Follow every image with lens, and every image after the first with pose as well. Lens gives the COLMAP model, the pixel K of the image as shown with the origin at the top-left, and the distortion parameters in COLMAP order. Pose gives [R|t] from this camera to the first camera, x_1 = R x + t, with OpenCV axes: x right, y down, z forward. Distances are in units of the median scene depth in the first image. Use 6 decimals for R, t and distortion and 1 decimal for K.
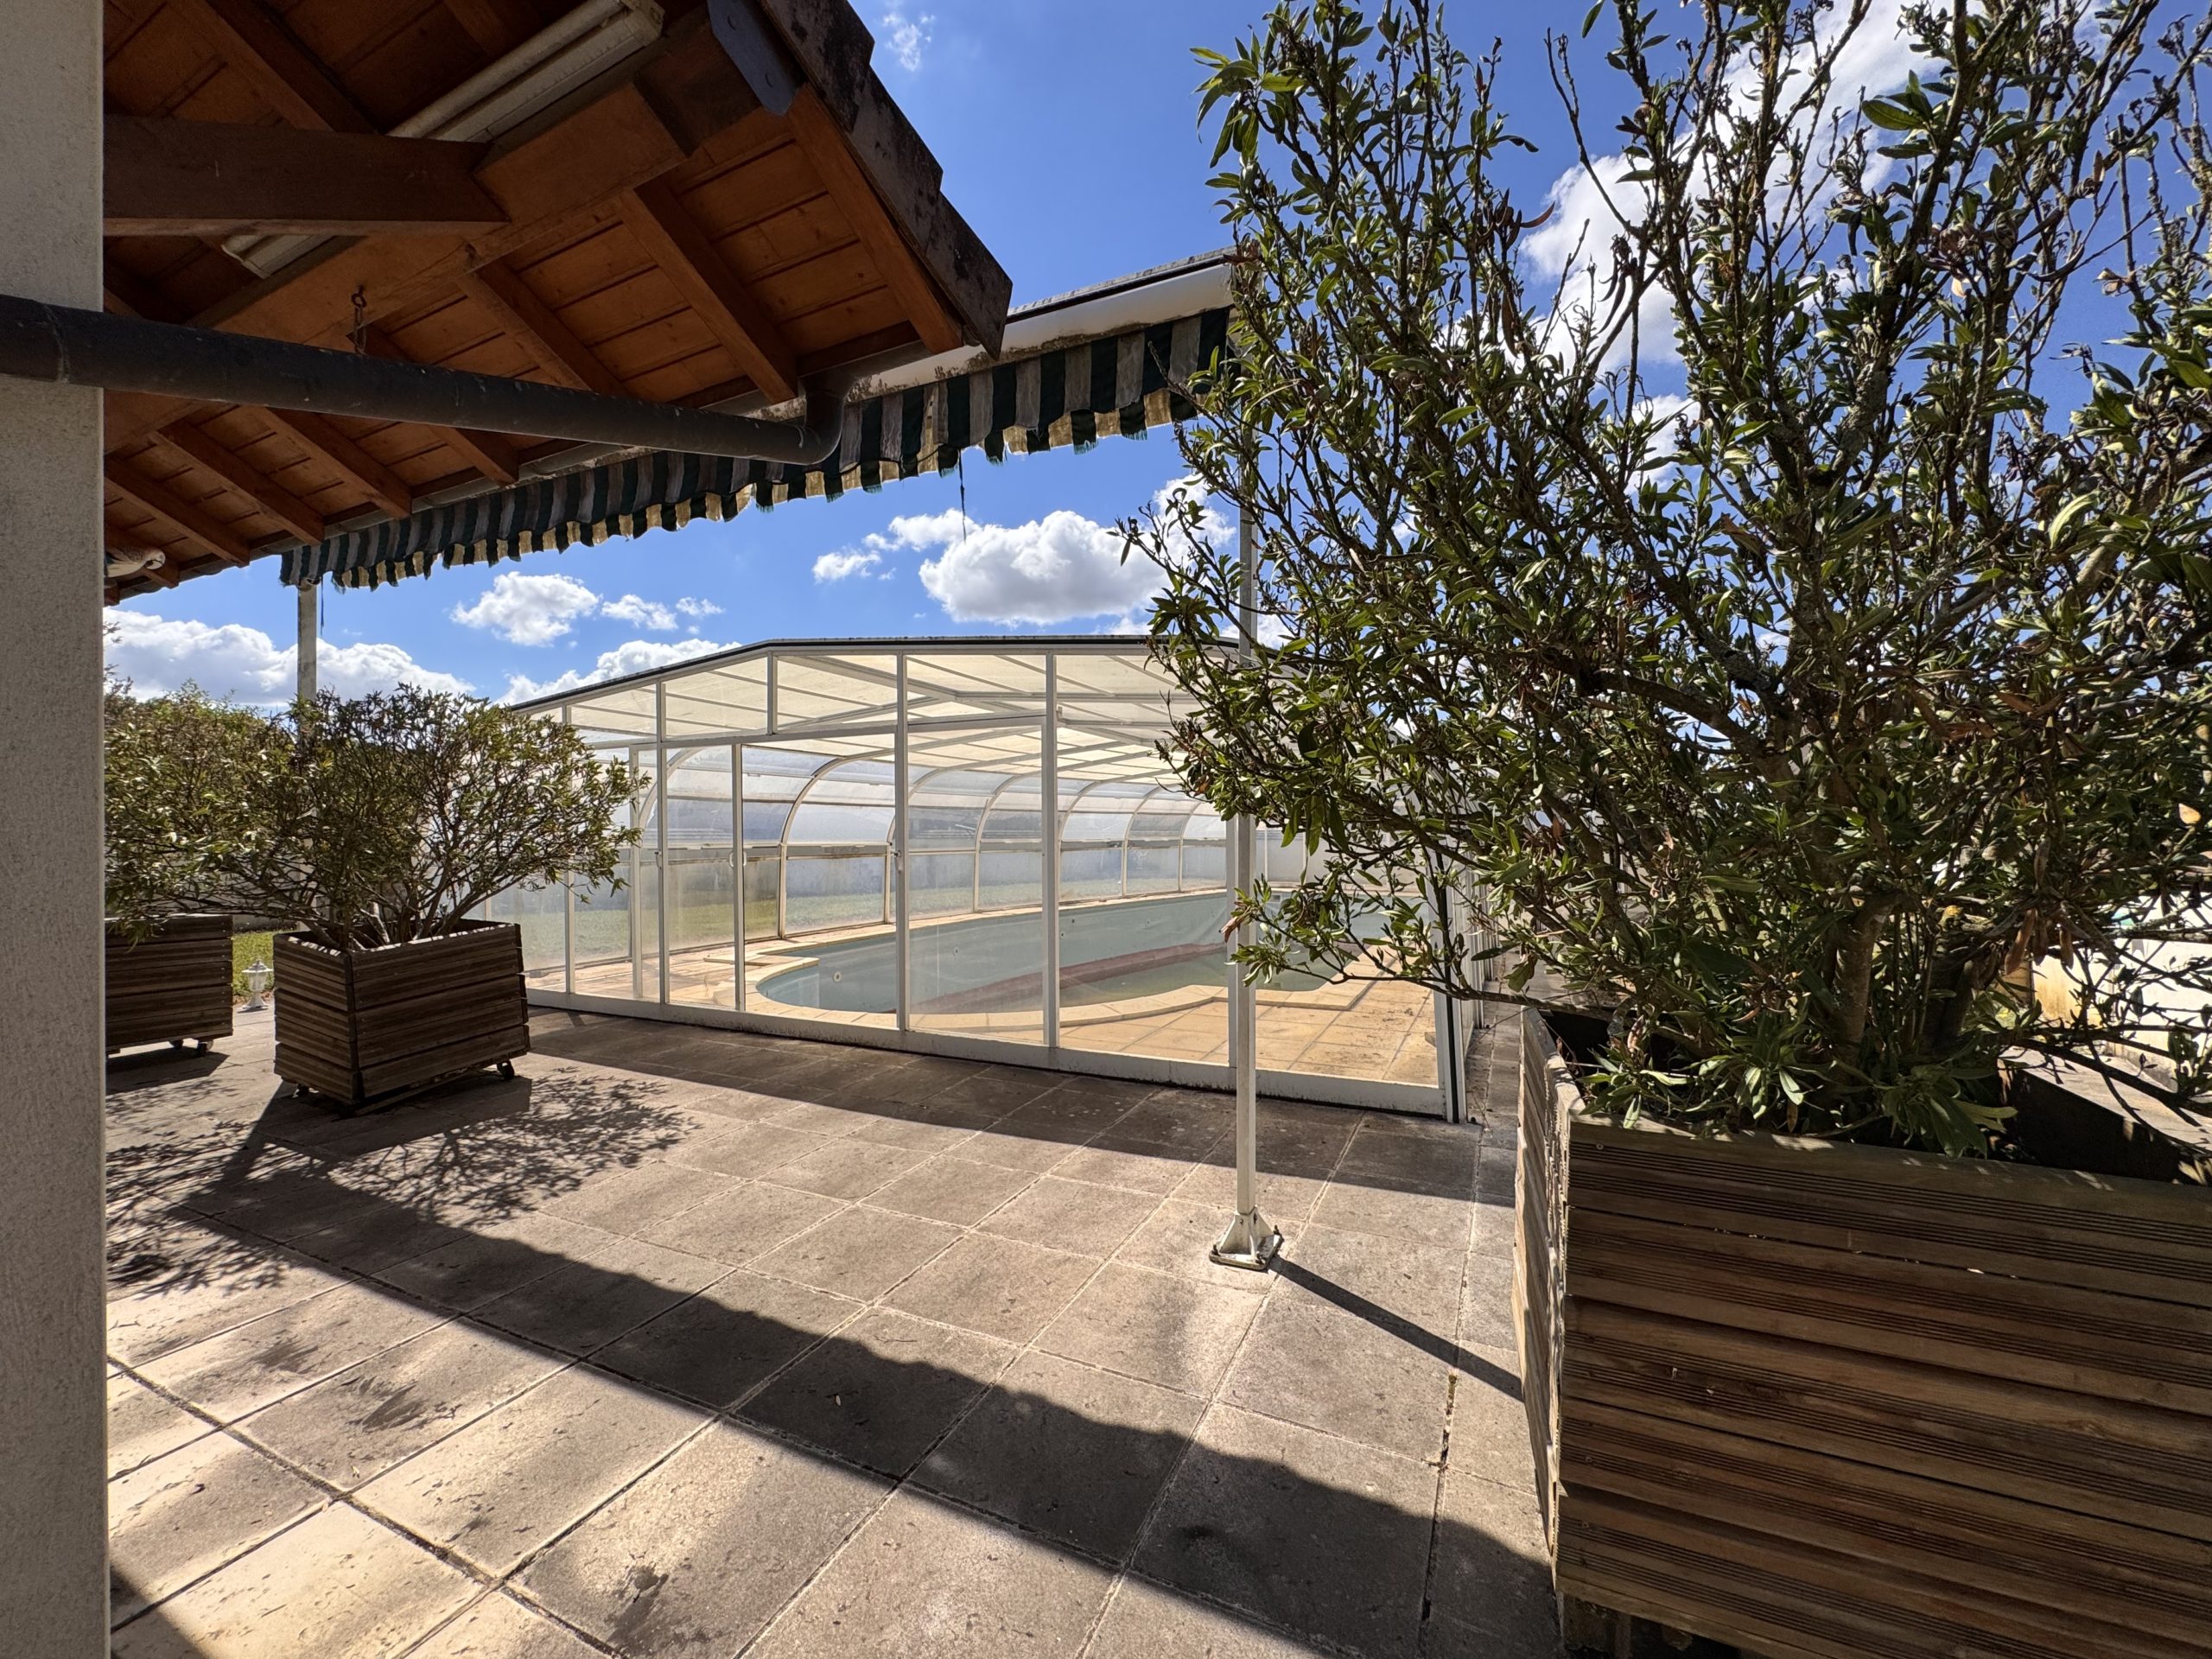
lens RADIAL K [[886.1, 0, 1113.9], [0, 886.1, 832.0], [0, 0, 1]] dist [-0.002517, 0.000768]
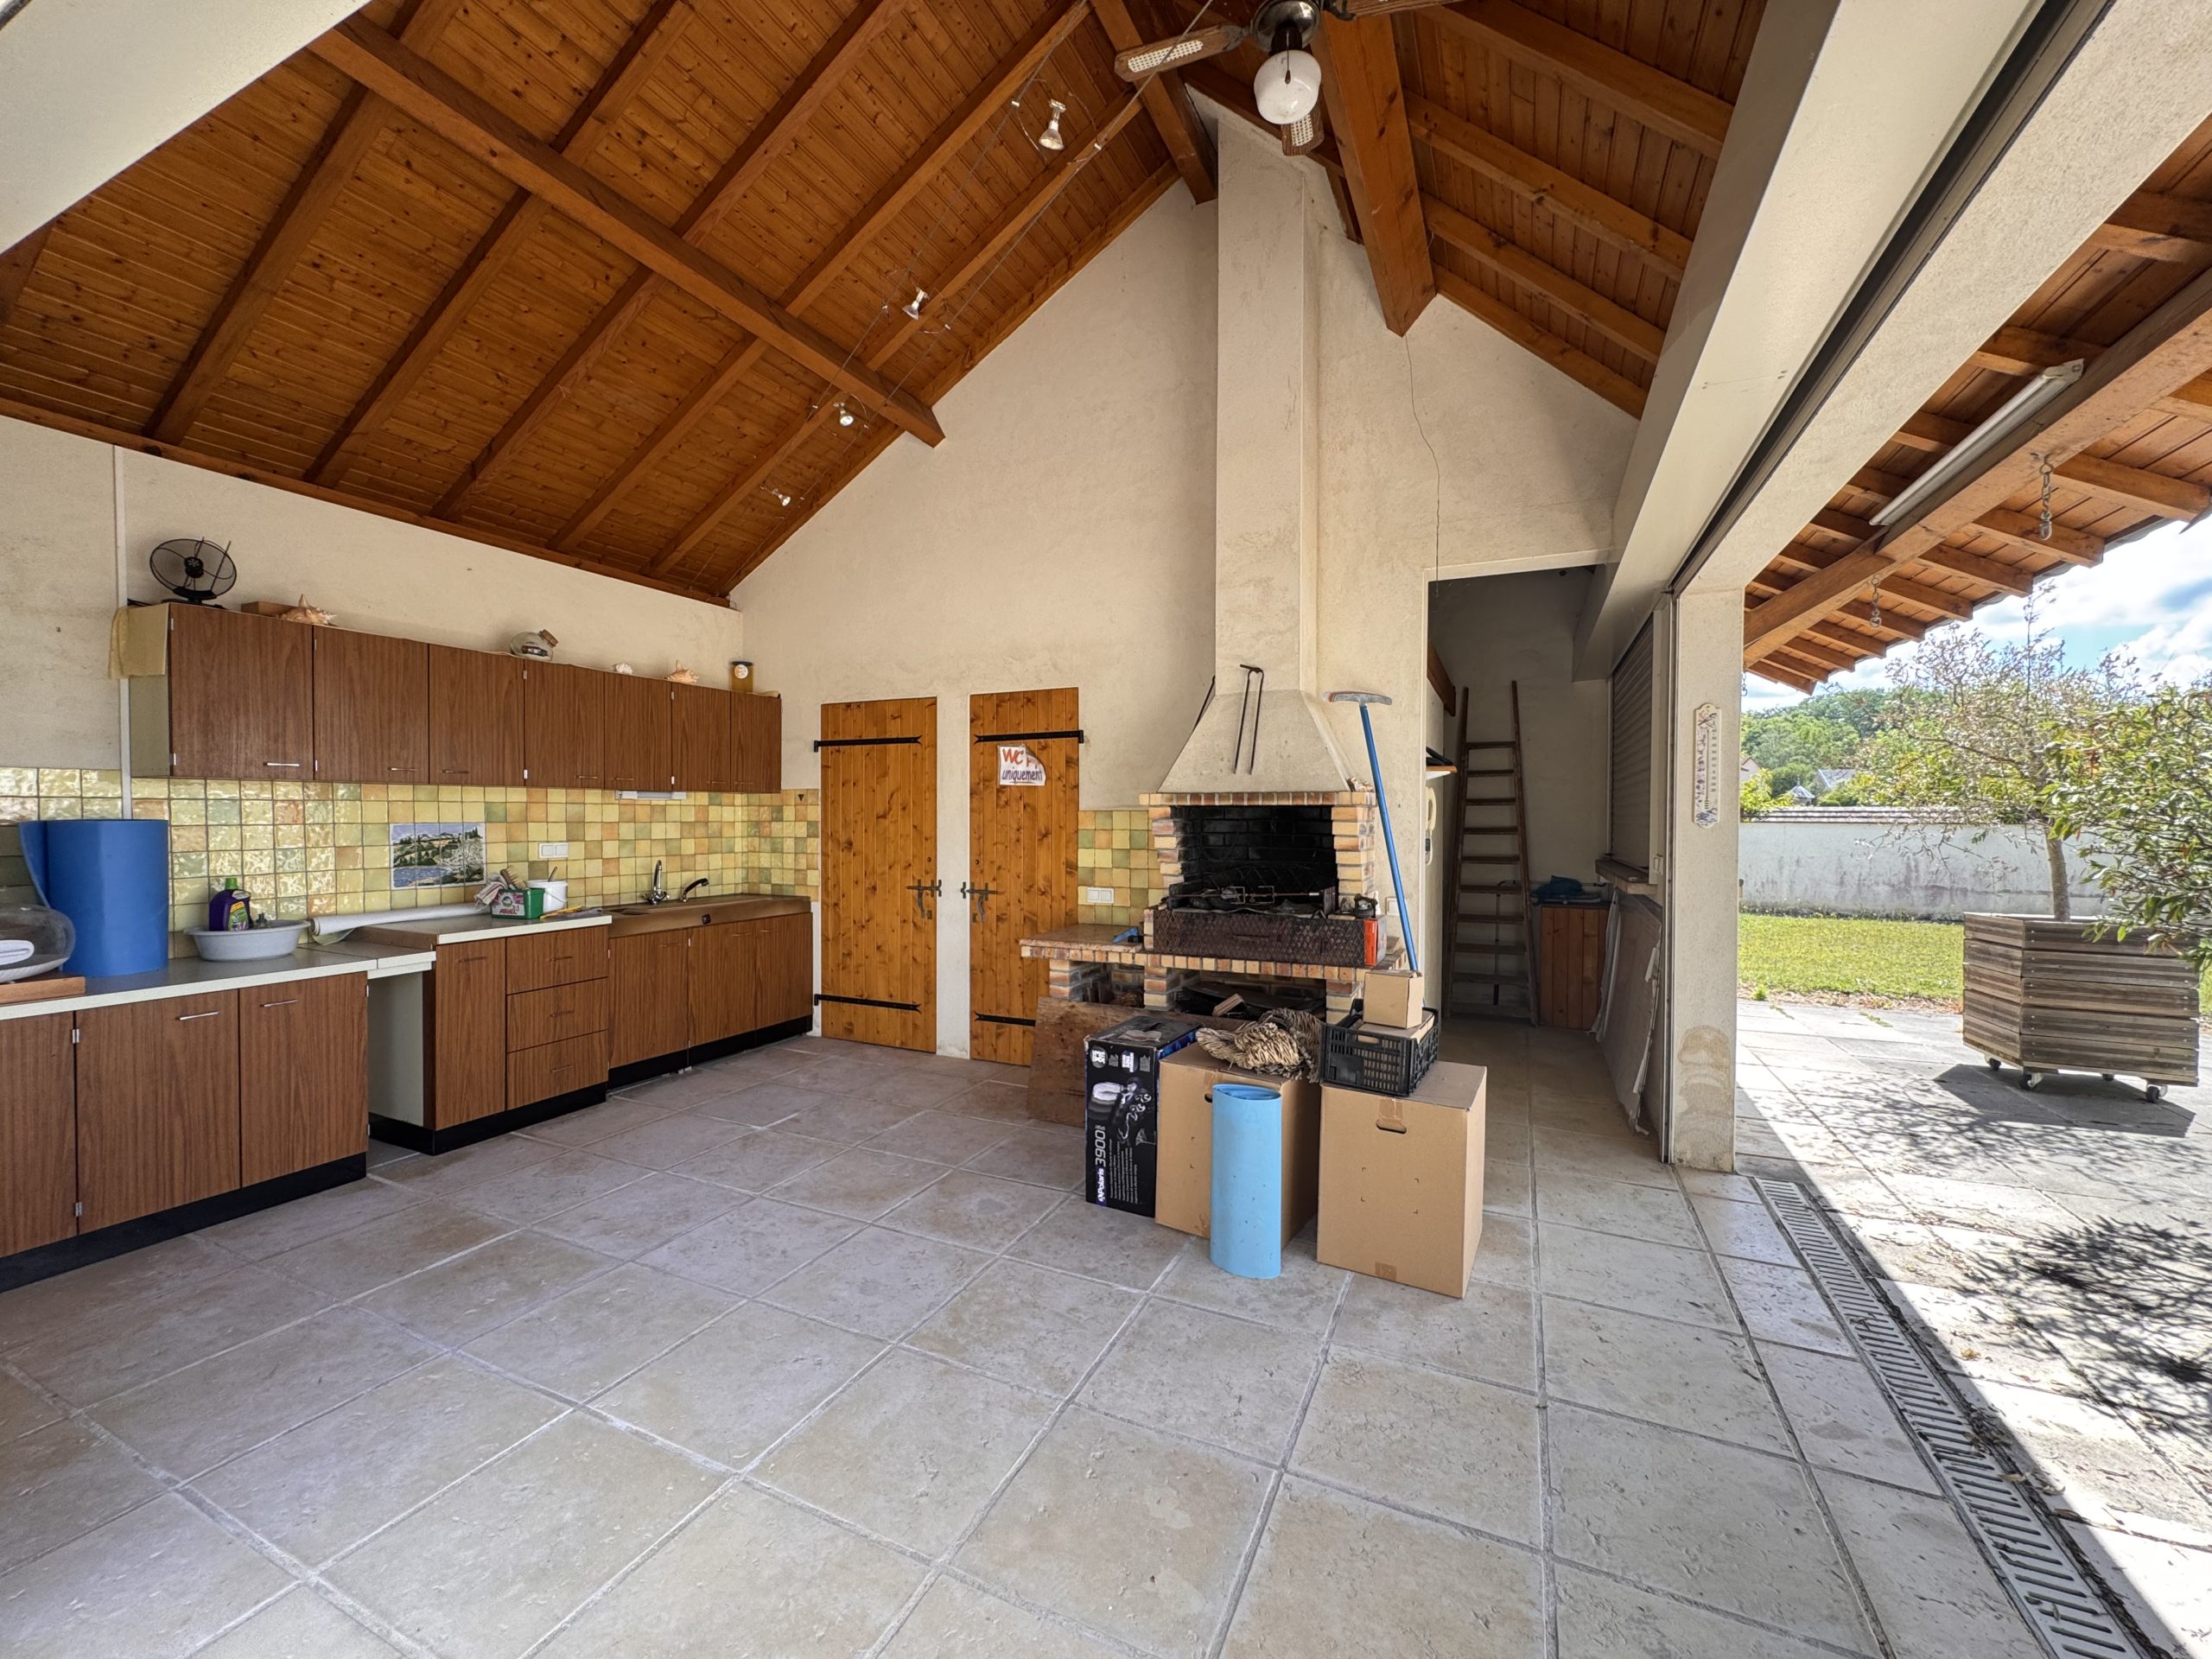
lens RADIAL K [[886.1, 0, 1105.1], [0, 886.1, 829.1], [0, 0, 1]] dist [-0.002517, 0.000768]
pose [[0.015623, 0.021840, -0.999639, -0.277069], [-0.001525, 0.999761, 0.021819, -0.009763], [0.999877, 0.001183, 0.015652, 0.046682]]
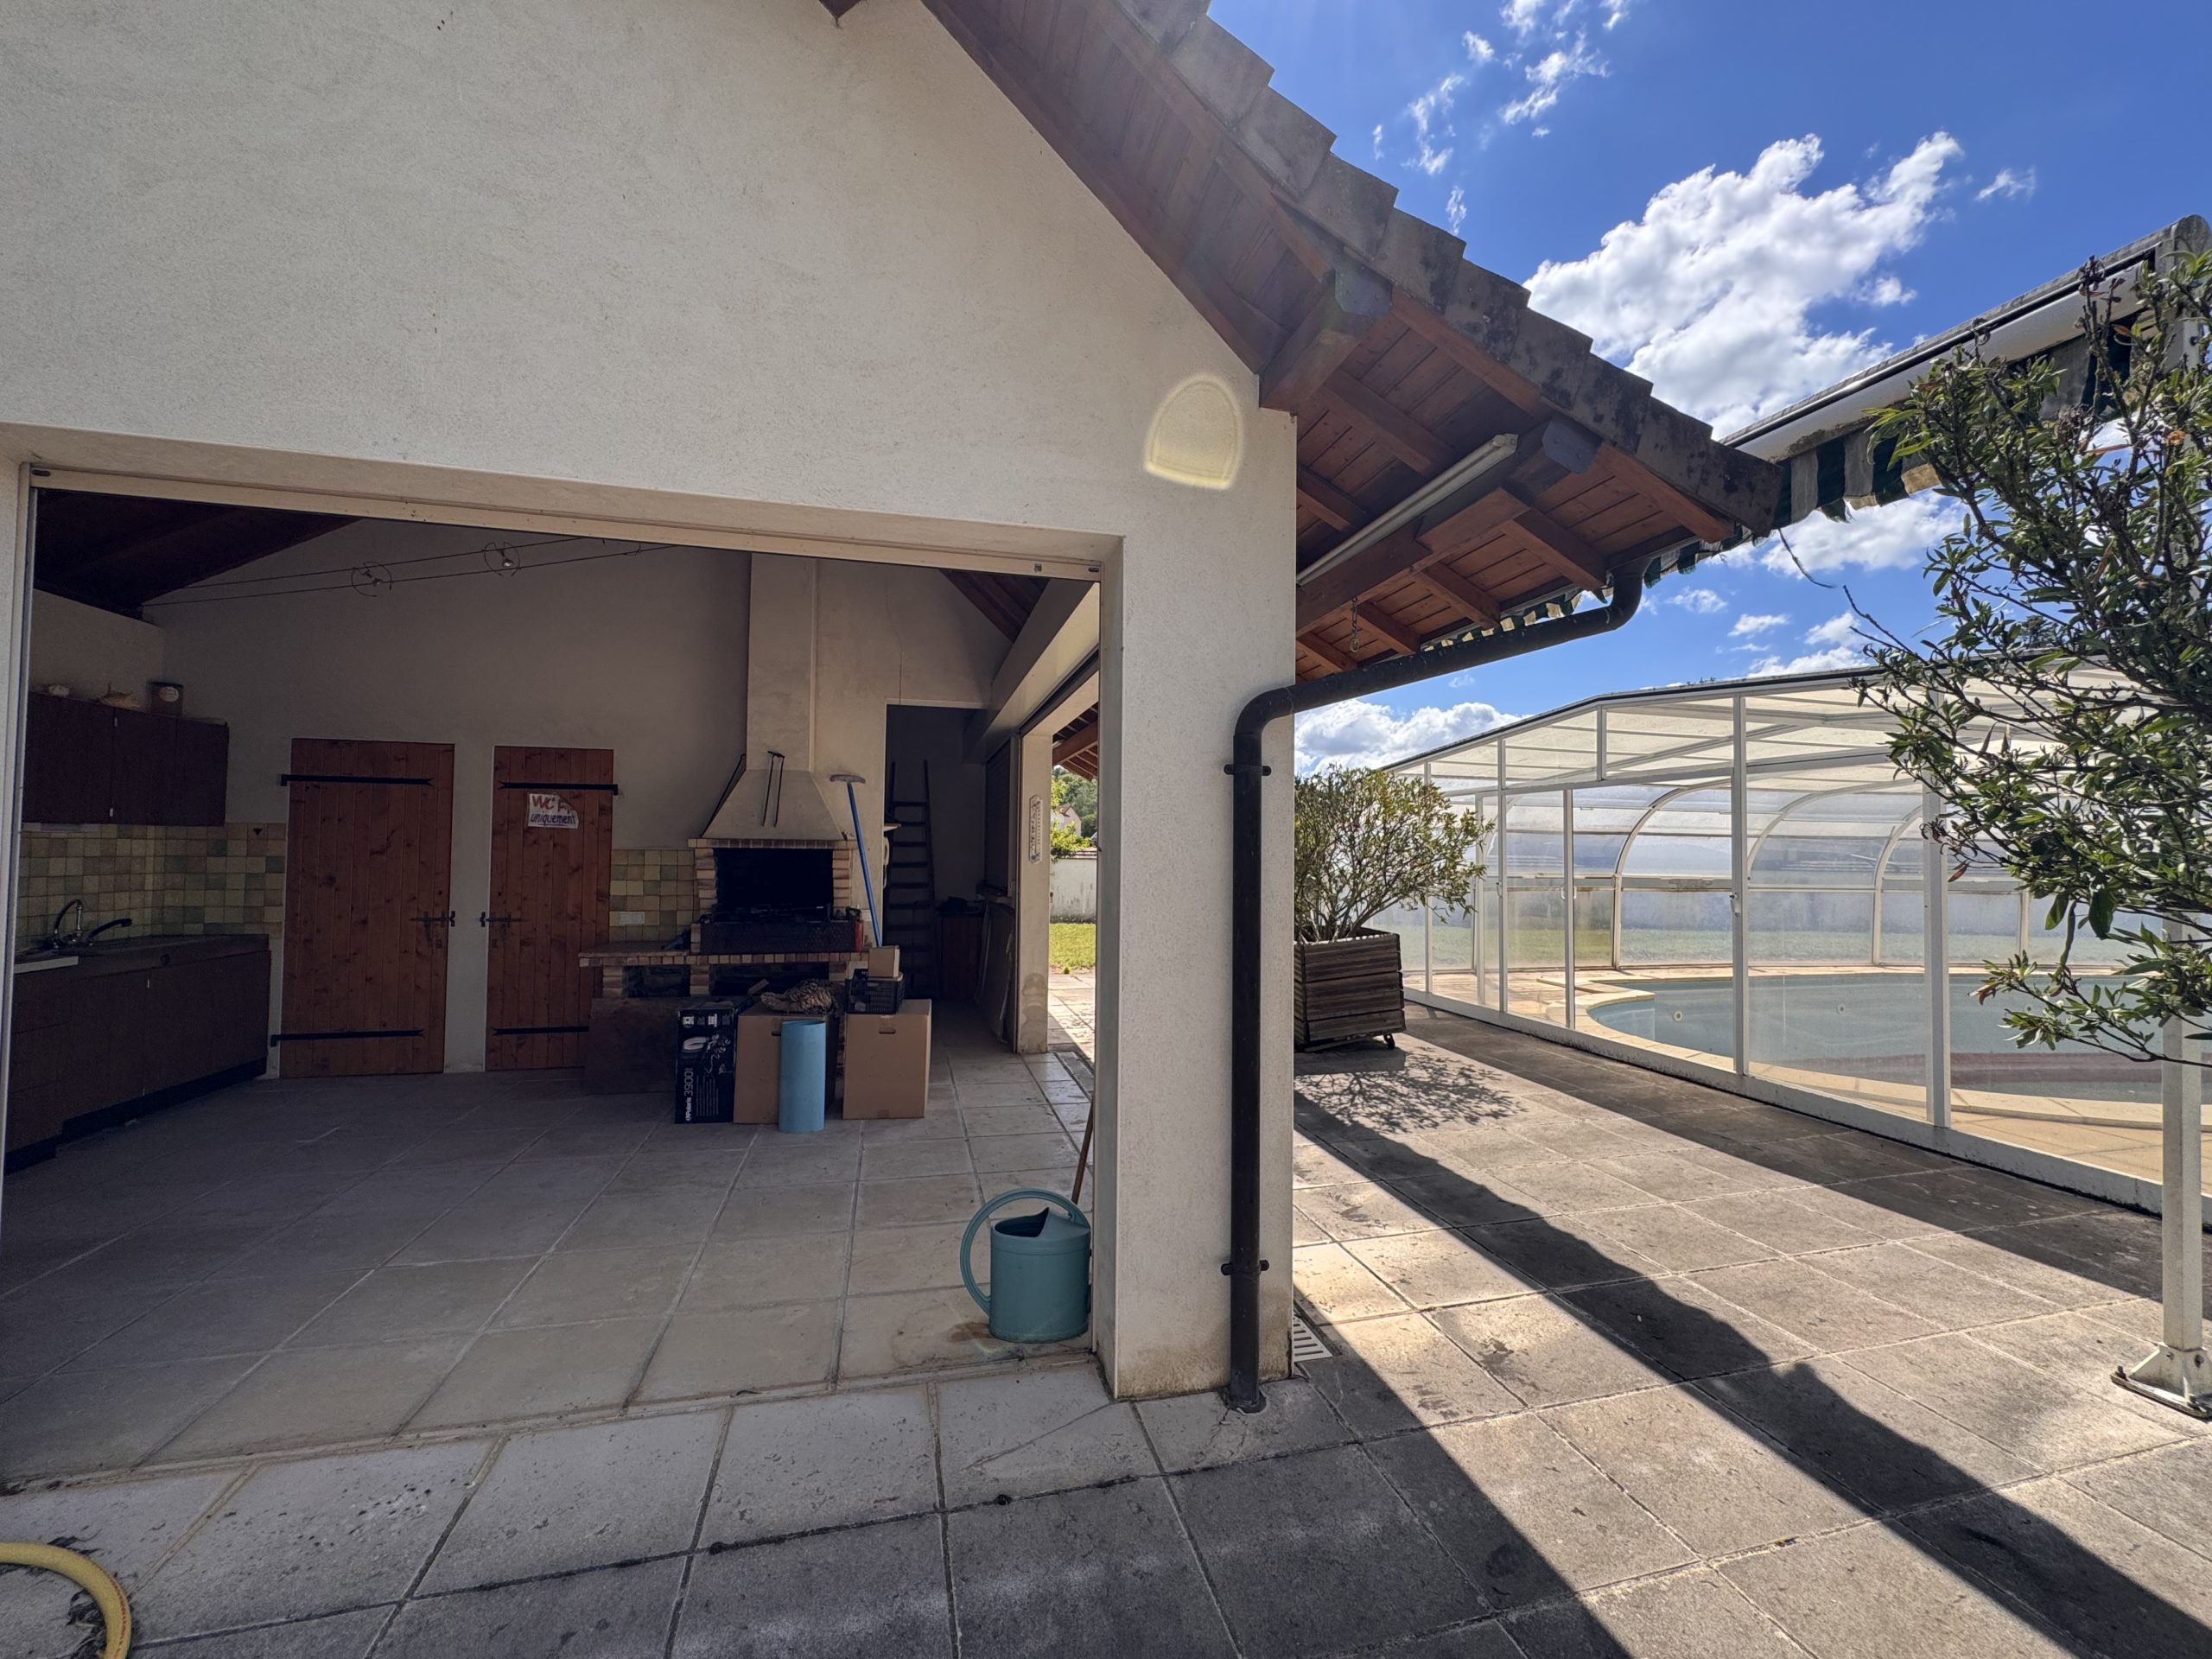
lens RADIAL K [[886.1, 0, 1102.9], [0, 886.1, 829.6], [0, 0, 1]] dist [-0.002517, 0.000768]
pose [[0.630073, -0.007007, -0.776504, 0.092498], [-0.014874, 0.999667, -0.021089, -0.020238], [0.776393, 0.024838, 0.629759, -0.202785]]
